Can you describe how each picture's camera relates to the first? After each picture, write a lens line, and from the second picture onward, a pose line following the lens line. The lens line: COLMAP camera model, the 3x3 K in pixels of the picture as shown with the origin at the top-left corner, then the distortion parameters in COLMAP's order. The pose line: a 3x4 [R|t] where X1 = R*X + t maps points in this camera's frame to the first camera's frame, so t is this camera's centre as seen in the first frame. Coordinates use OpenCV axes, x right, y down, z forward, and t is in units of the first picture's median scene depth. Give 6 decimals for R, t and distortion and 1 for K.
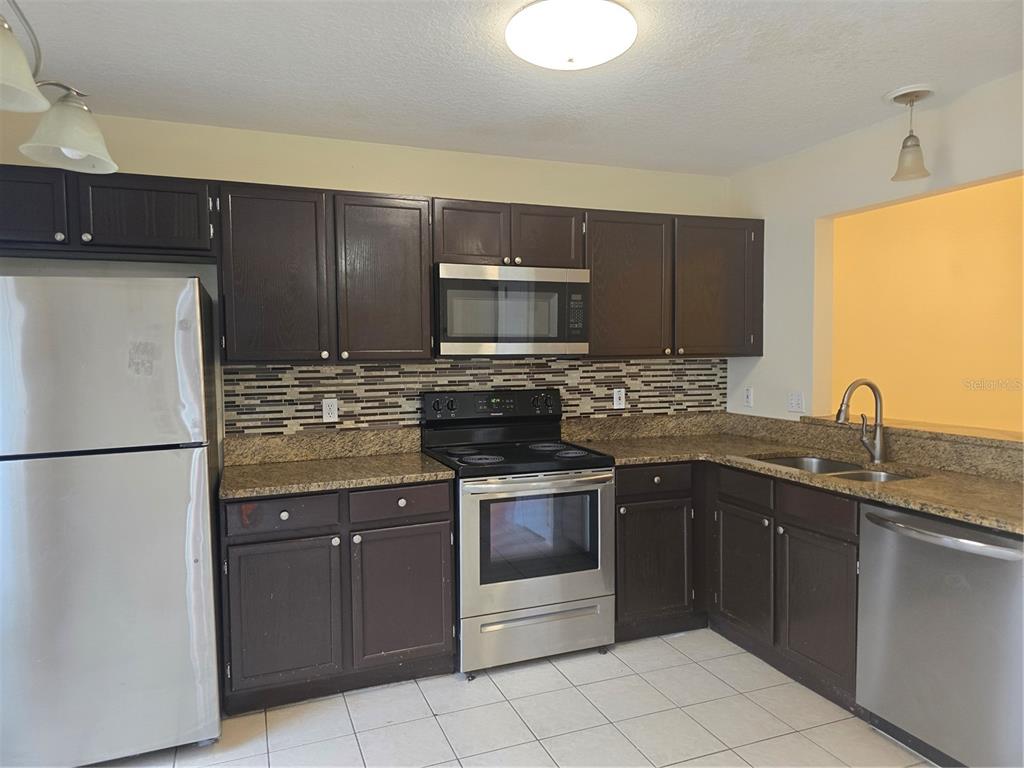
lens RADIAL K [[685.4, 0, 491.3], [0, 685.4, 392.6], [0, 0, 1]] dist [0.052689, -0.046720]
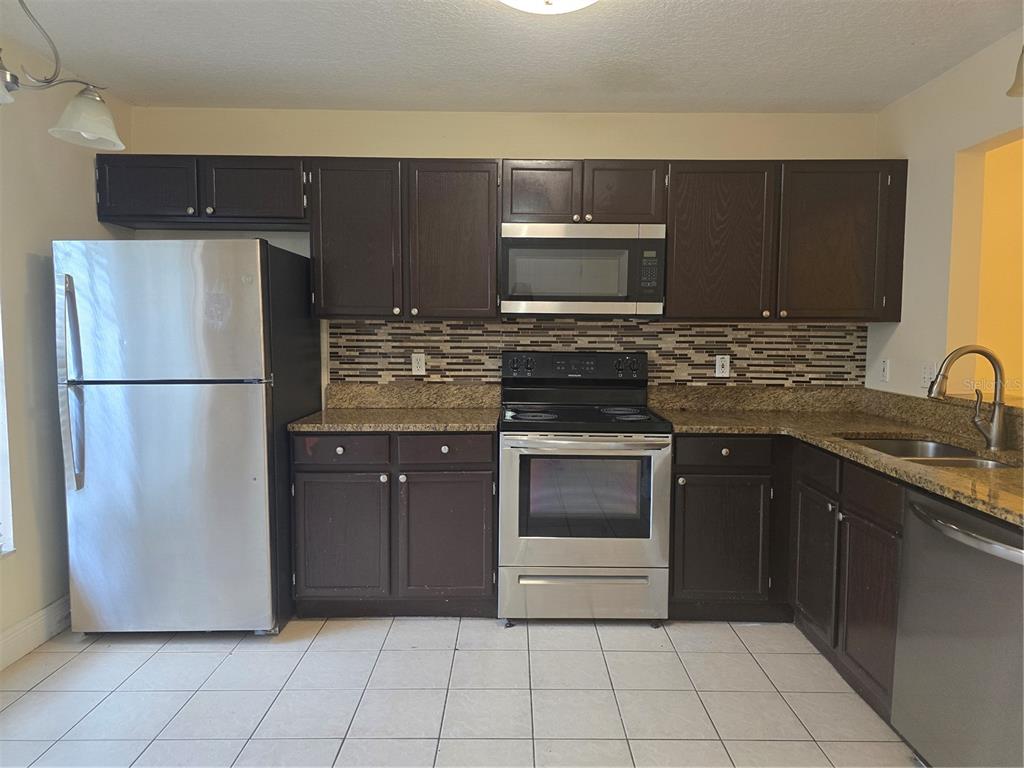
lens RADIAL K [[685.4, 0, 503.9], [0, 685.4, 385.9], [0, 0, 1]] dist [0.052689, -0.046720]
pose [[0.933068, 0.047803, -0.356509, 0.288483], [-0.040092, 0.998775, 0.028992, 0.023818], [0.357458, -0.012758, 0.933842, 0.035453]]
